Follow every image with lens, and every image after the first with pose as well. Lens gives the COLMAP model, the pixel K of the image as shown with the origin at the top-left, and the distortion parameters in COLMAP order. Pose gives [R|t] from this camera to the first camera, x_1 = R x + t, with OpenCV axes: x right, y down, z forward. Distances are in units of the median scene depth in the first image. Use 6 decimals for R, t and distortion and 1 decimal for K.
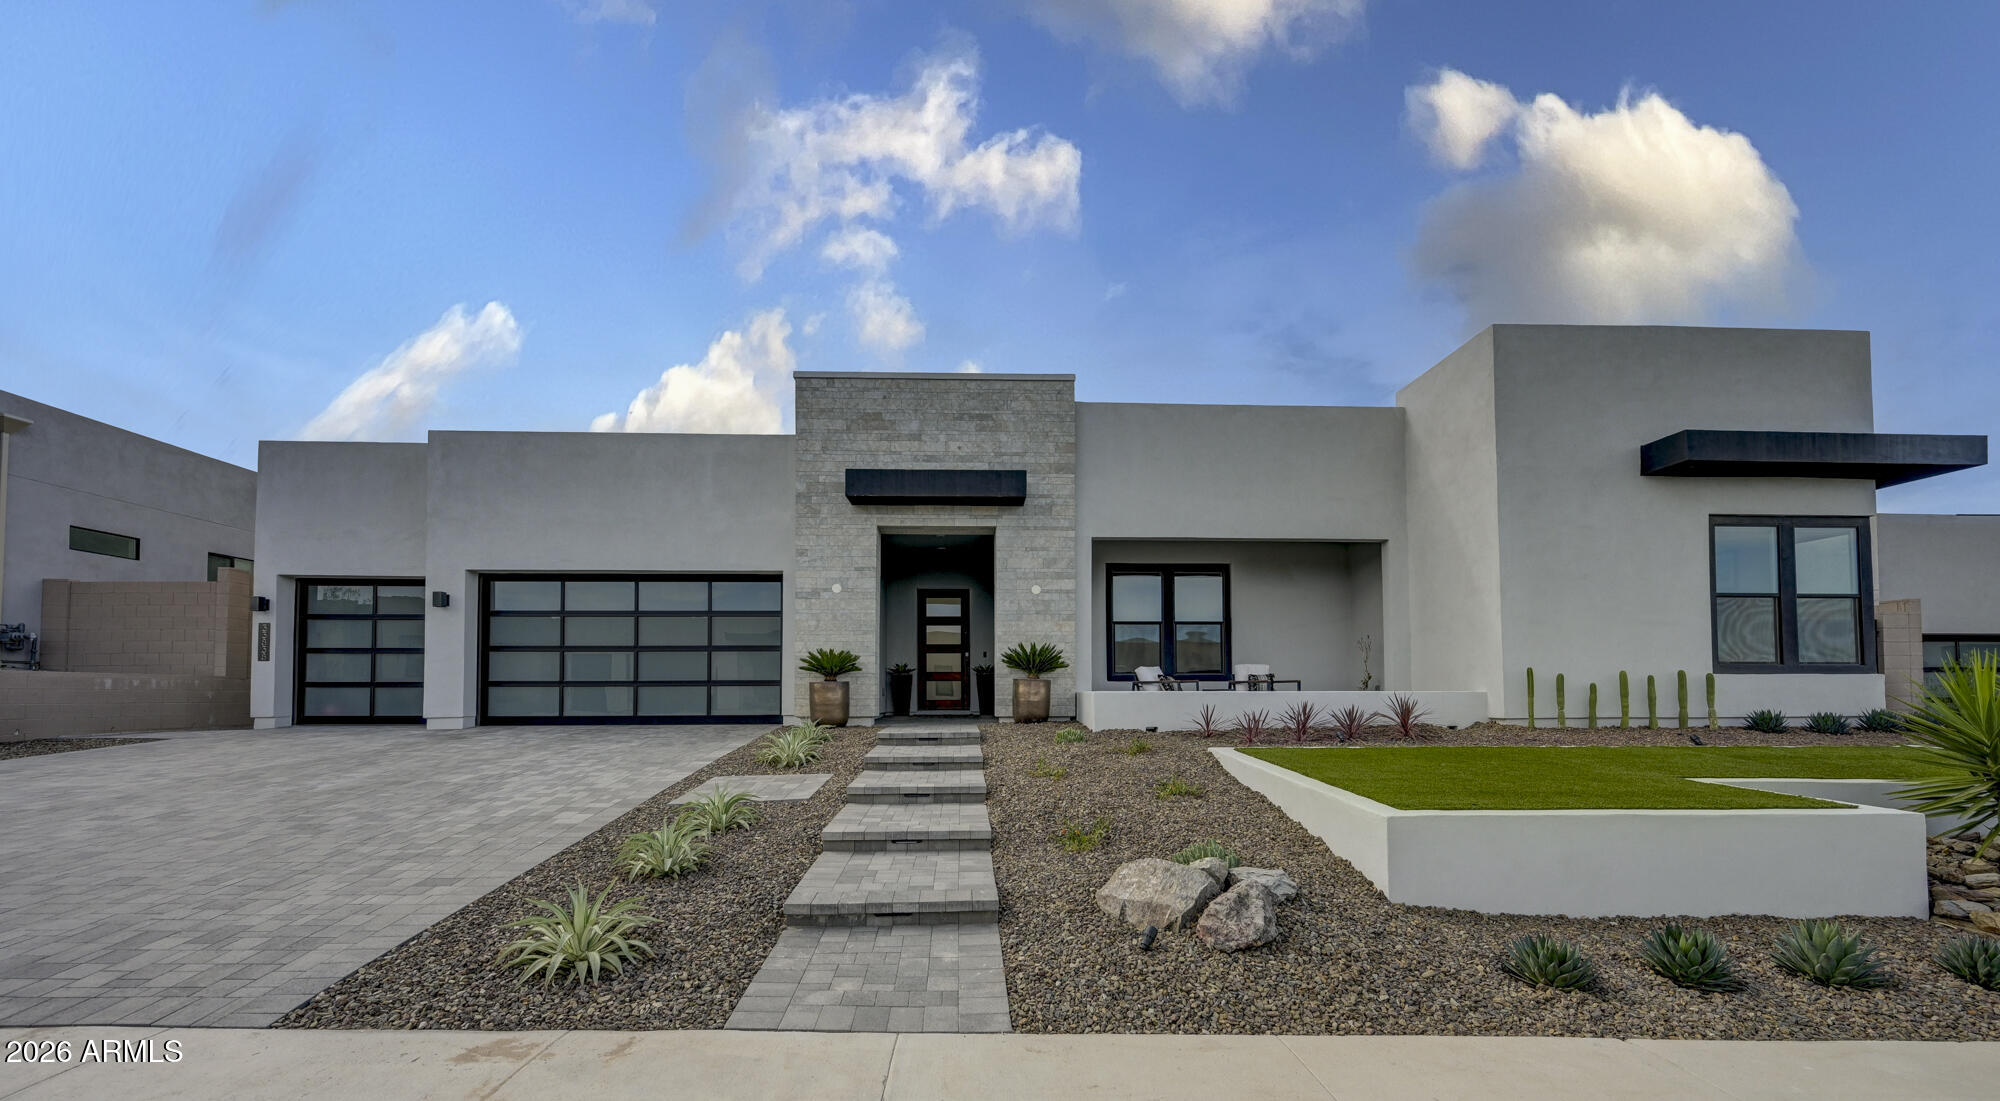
lens RADIAL K [[818.5, 0, 984.9], [0, 818.5, 666.8], [0, 0, 1]] dist [0.001955, 0.000099]
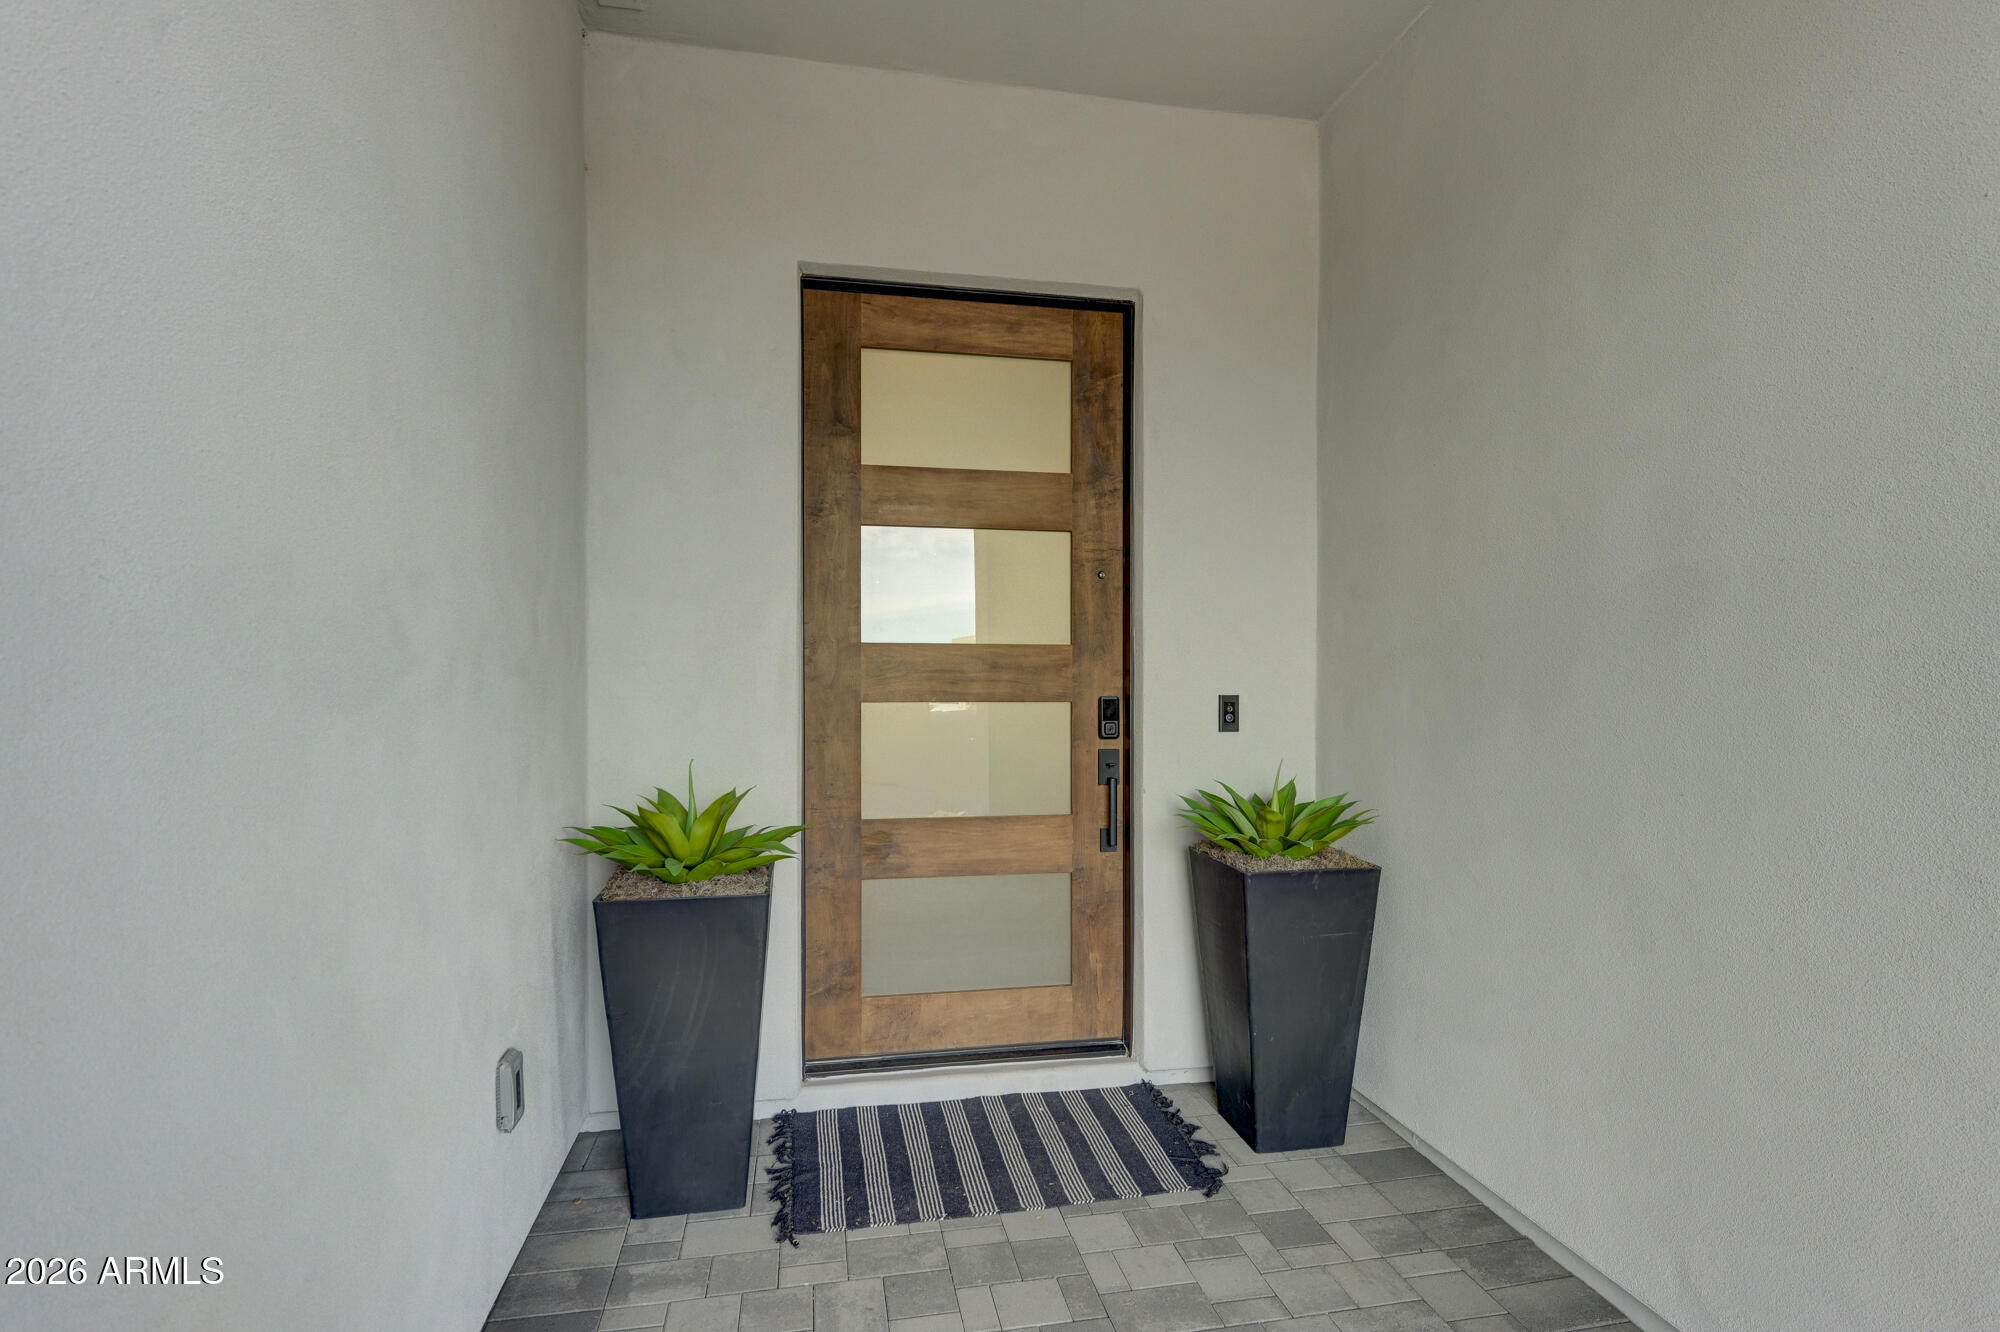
lens RADIAL K [[975.0, 0, 1003.3], [0, 975.0, 681.1], [0, 0, 1]] dist [-0.003491, -0.000056]
pose [[0.989680, 0.002463, 0.143276, -0.097998], [-0.010049, 0.998583, 0.052250, -0.042476], [-0.142945, -0.053151, 0.988303, 1.115425]]
